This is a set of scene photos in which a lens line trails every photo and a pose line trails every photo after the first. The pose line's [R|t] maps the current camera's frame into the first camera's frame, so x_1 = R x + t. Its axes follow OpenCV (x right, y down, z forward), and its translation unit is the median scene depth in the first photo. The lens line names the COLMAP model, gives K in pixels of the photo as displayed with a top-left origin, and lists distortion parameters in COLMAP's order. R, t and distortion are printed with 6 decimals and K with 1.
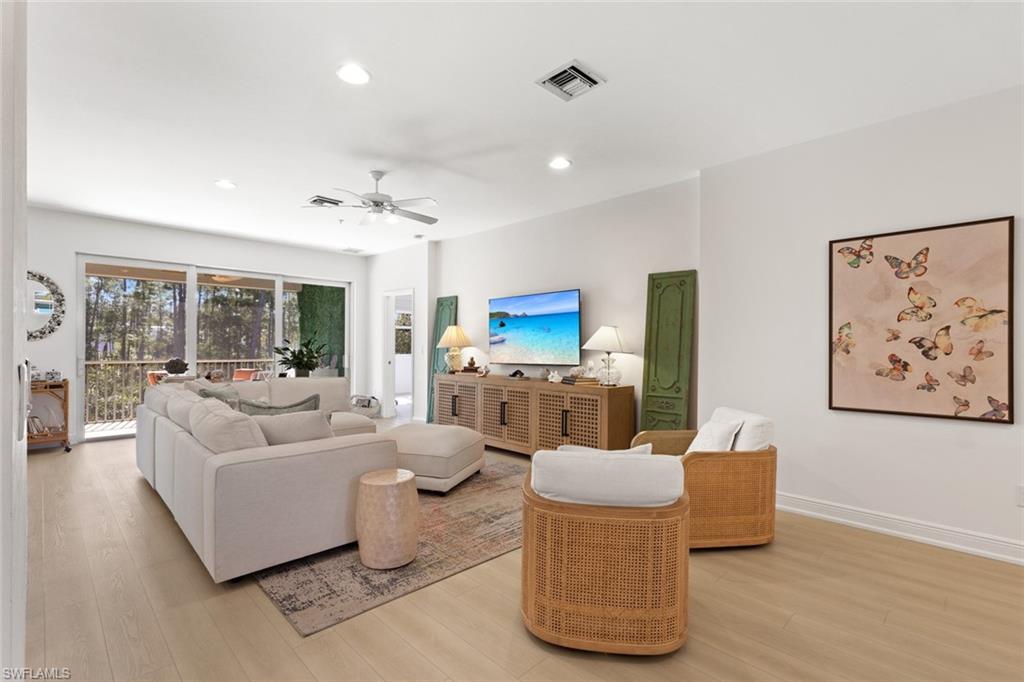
lens RADIAL K [[469.8, 0, 517.4], [0, 469.8, 345.3], [0, 0, 1]] dist [0.005585, -0.001227]
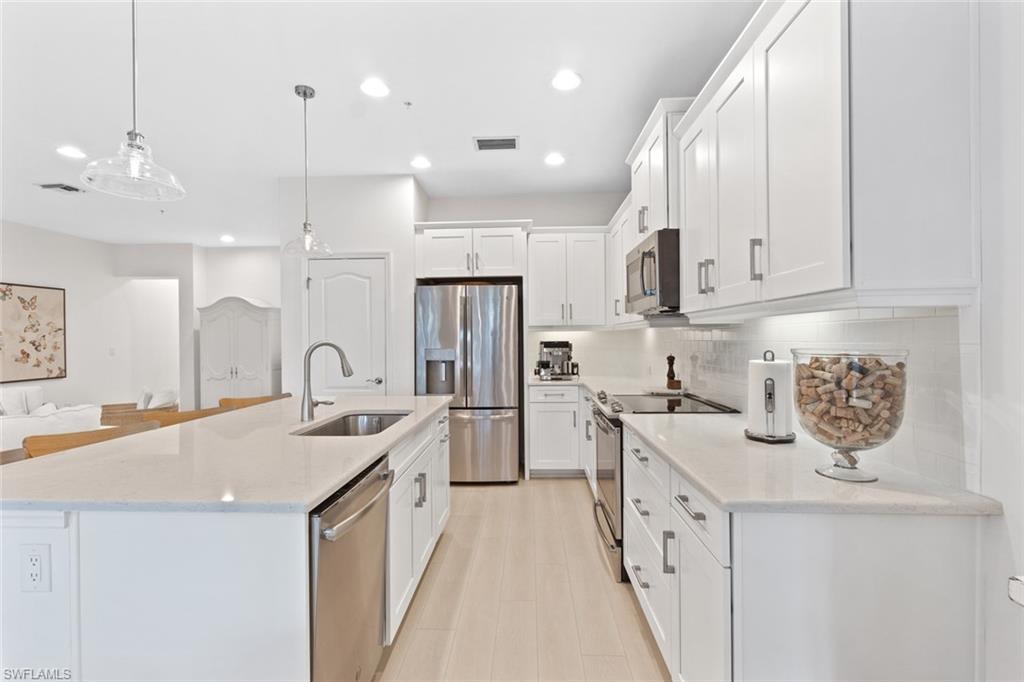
lens RADIAL K [[469.8, 0, 512.6], [0, 469.8, 341.0], [0, 0, 1]] dist [0.005585, -0.001227]
pose [[-0.680860, -0.003191, 0.732406, -1.981089], [0.006504, 0.999925, 0.010402, -0.022622], [-0.732384, 0.011846, -0.680788, 0.879660]]
